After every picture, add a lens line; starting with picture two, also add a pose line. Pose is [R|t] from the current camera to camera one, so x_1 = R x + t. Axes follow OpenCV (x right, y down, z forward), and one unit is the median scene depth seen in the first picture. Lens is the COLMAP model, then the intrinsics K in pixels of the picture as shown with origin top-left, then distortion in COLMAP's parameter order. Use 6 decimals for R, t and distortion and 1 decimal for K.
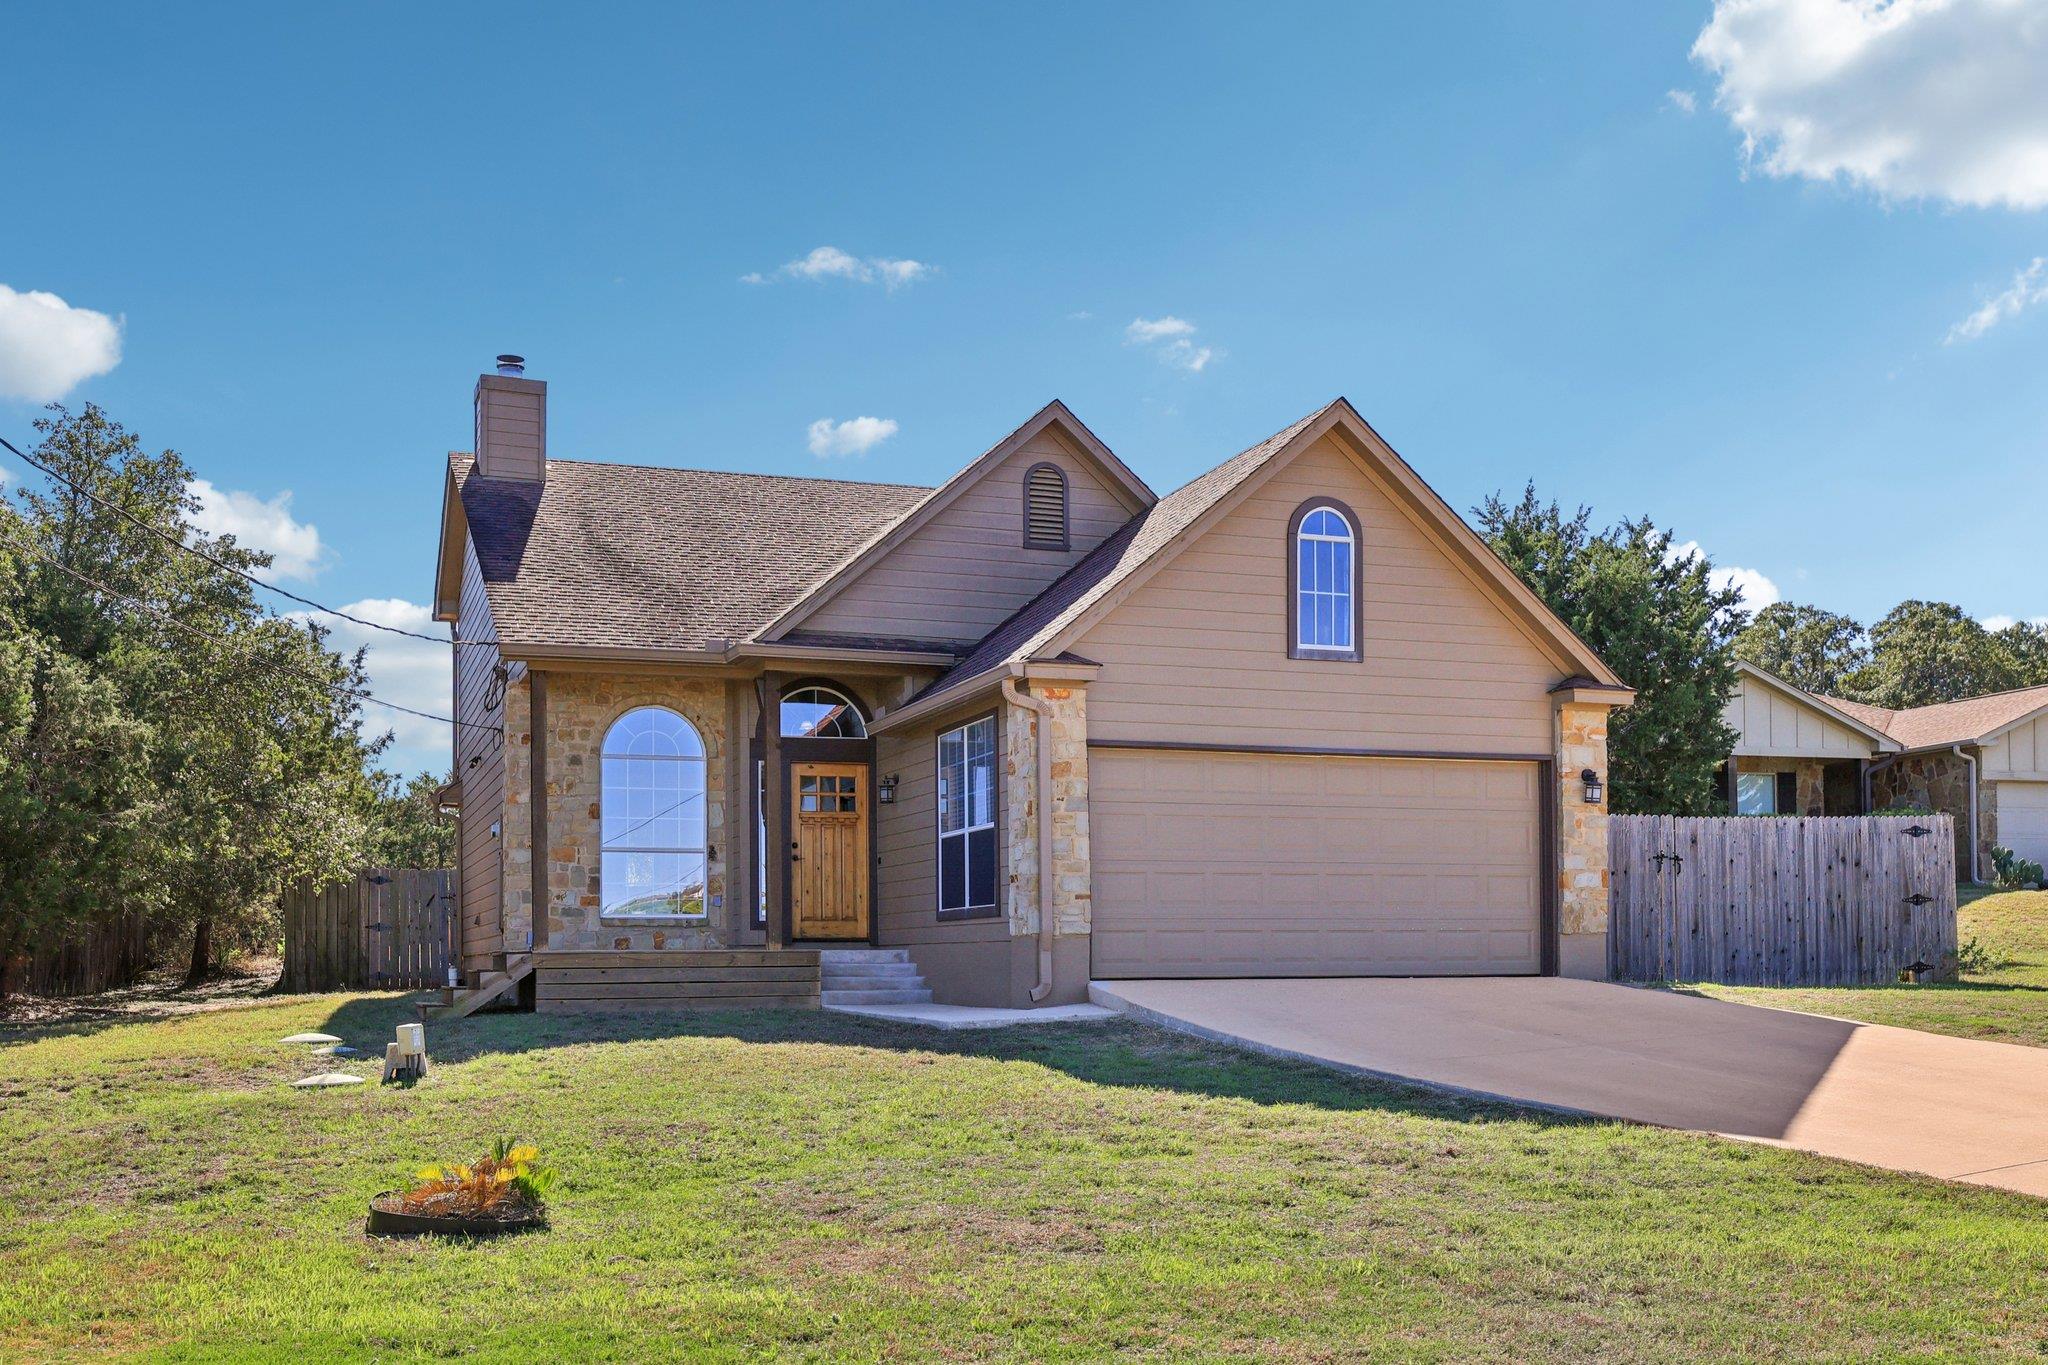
lens RADIAL K [[2056.7, 0, 1024.3], [0, 2056.7, 894.8], [0, 0, 1]] dist [-0.005914, -0.001714]
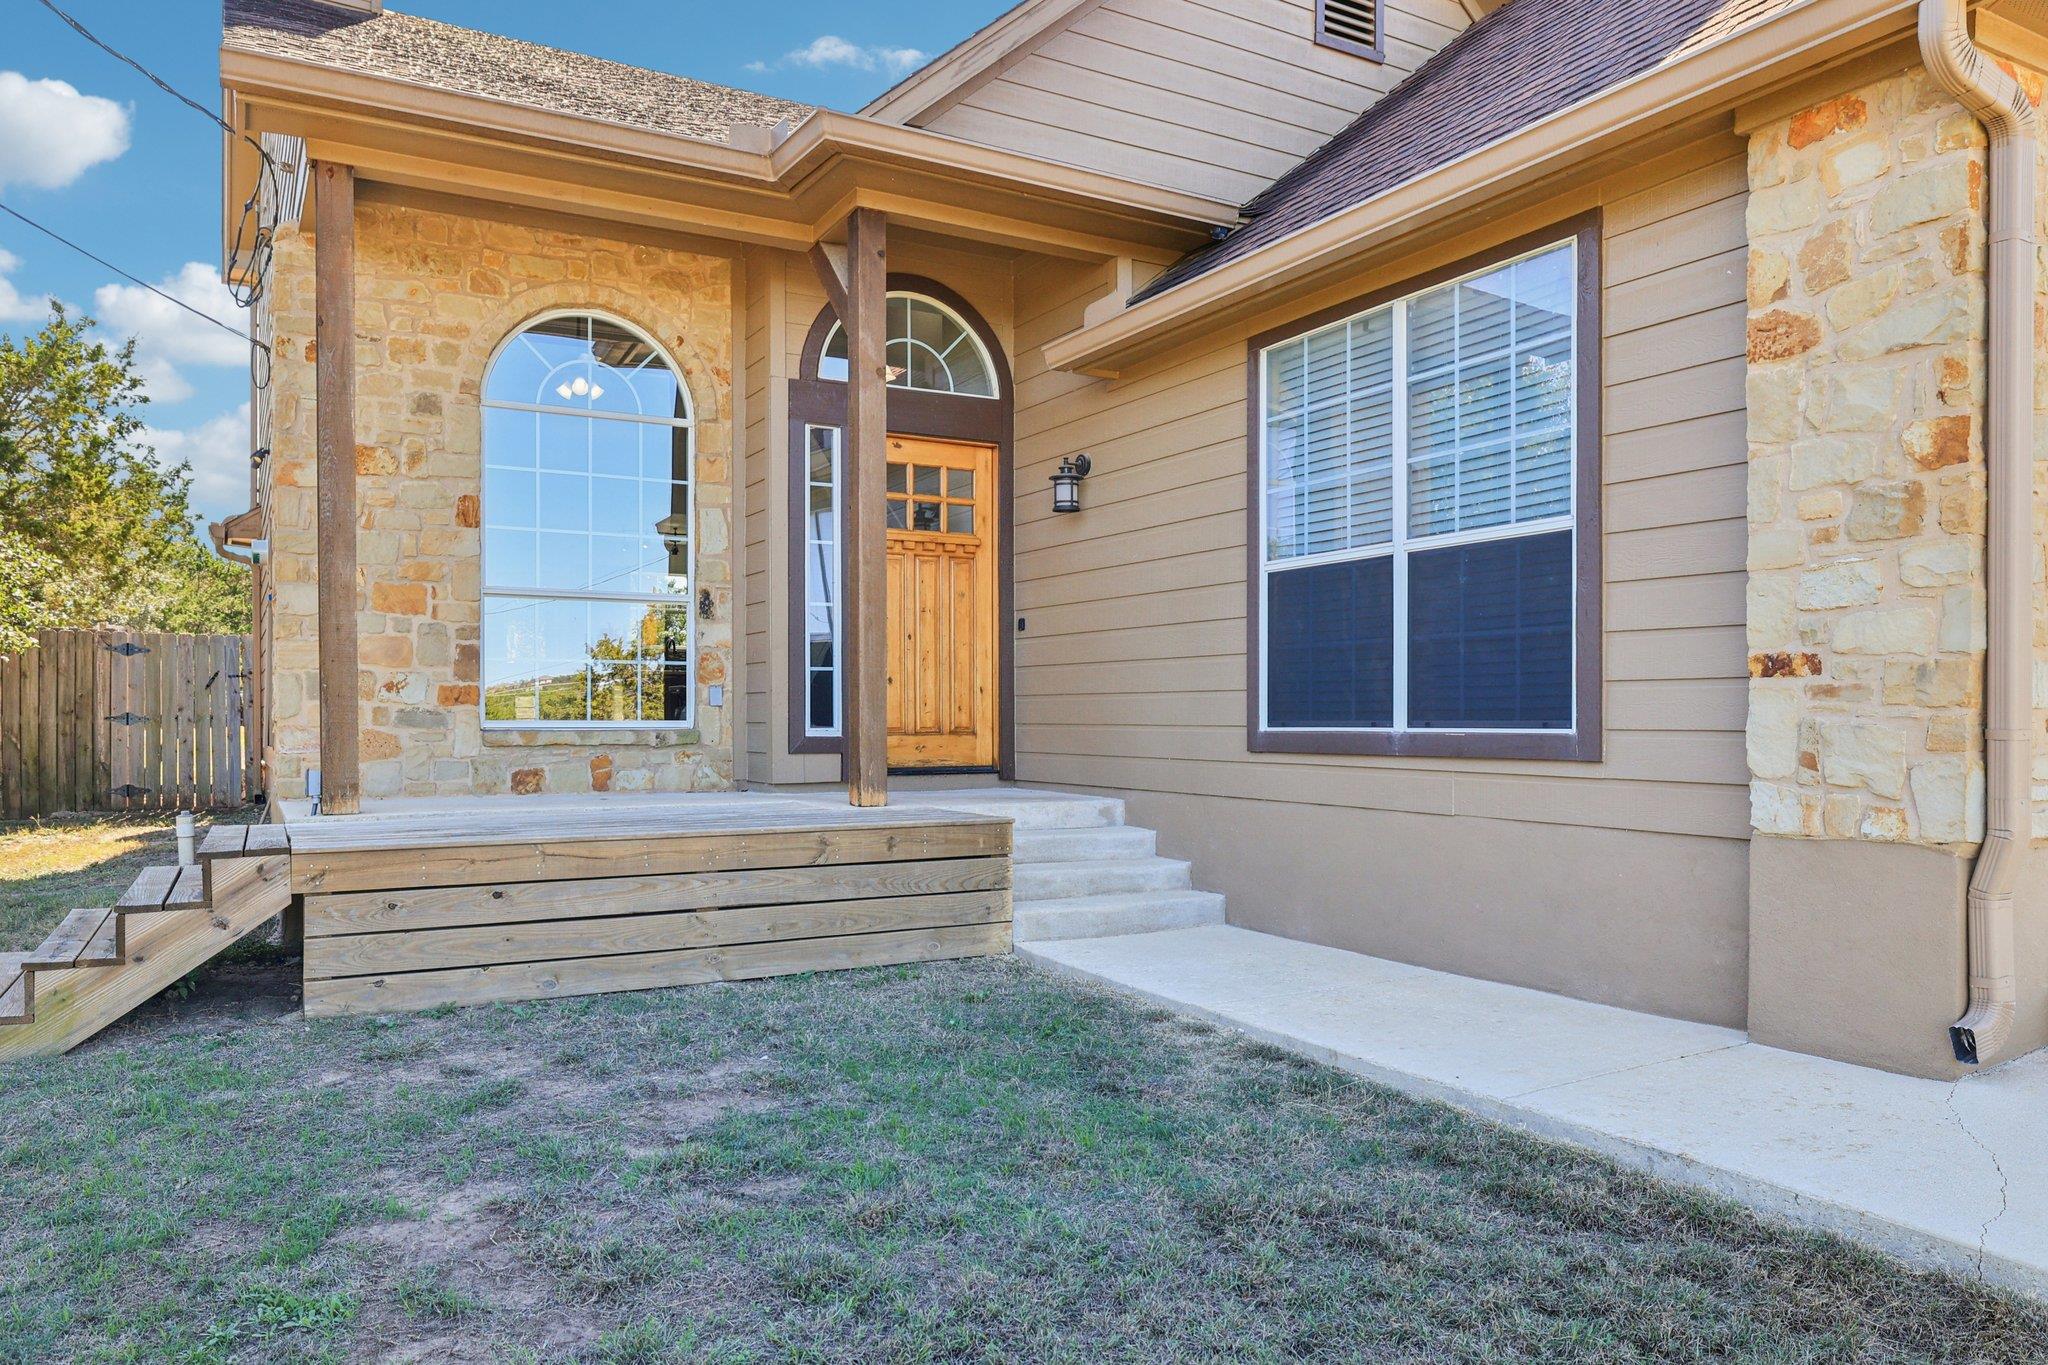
lens RADIAL K [[1436.5, 0, 1028.8], [0, 1436.5, 714.3], [0, 0, 1]] dist [-0.000049, -0.000669]
pose [[0.985245, 0.006990, 0.171009, -0.135435], [-0.012156, 0.999500, 0.029178, -0.004022], [-0.170719, -0.030826, 0.984837, 0.637156]]
